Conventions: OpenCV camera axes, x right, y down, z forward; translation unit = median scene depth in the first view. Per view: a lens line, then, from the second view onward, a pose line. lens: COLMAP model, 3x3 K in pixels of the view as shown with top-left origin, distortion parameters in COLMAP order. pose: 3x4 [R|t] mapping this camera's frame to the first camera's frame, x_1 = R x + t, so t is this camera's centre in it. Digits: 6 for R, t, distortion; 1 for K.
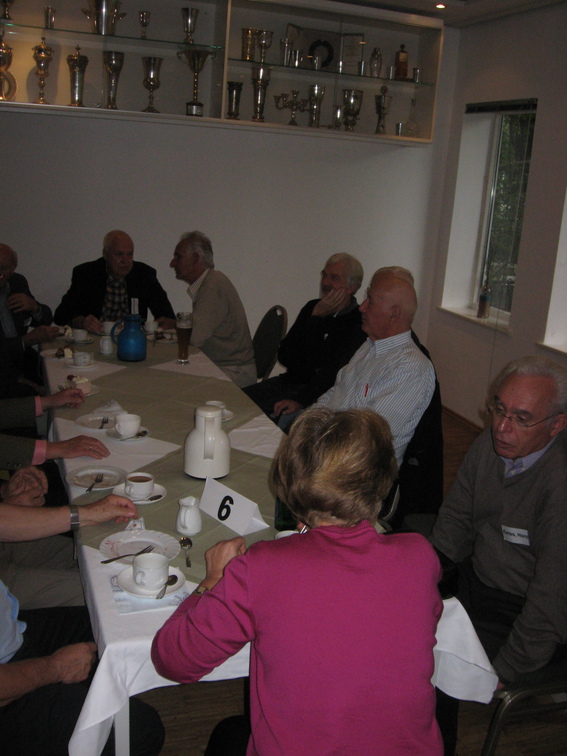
lens RADIAL K [[767.1, 0, 281.7], [0, 767.1, 346.8], [0, 0, 1]] dist [-0.077982, 0.021970]
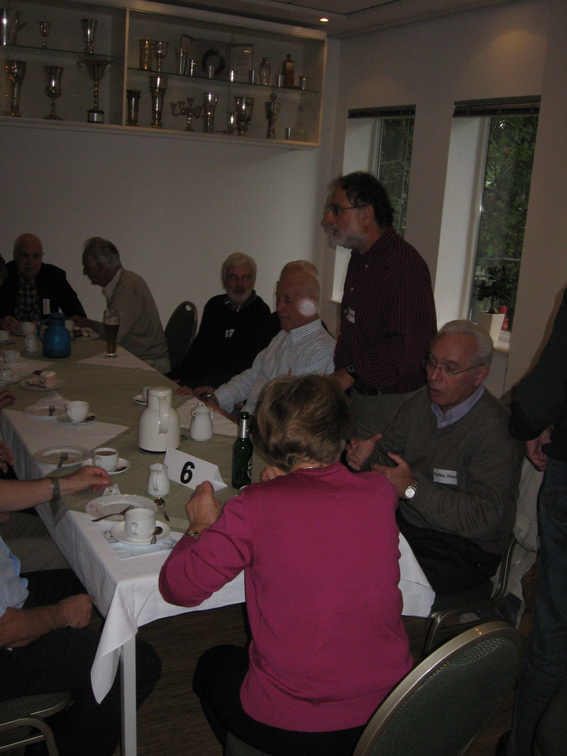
lens RADIAL K [[765.6, 0, 261.2], [0, 765.6, 335.9], [0, 0, 1]] dist [-0.056024, -0.004947]
pose [[0.989972, -0.040529, 0.135324, -0.045445], [0.042773, 0.998991, -0.013721, 0.012082], [-0.134631, 0.019371, 0.990706, -0.056587]]
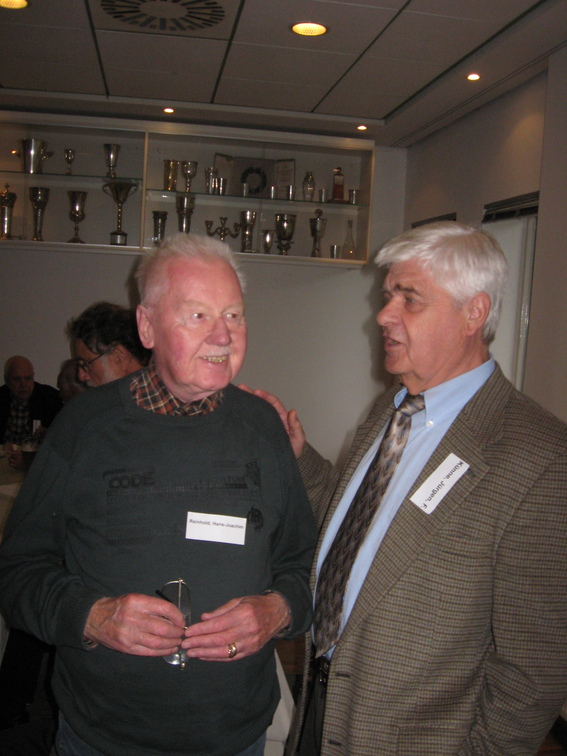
lens RADIAL K [[760.5, 0, 281.0], [0, 760.5, 360.3], [0, 0, 1]] dist [-0.068985, -0.009315]
pose [[0.983694, -0.007805, -0.179680, 0.297937], [-0.020661, 0.987540, -0.156006, 0.005236], [0.178658, 0.157174, 0.971276, 0.076126]]
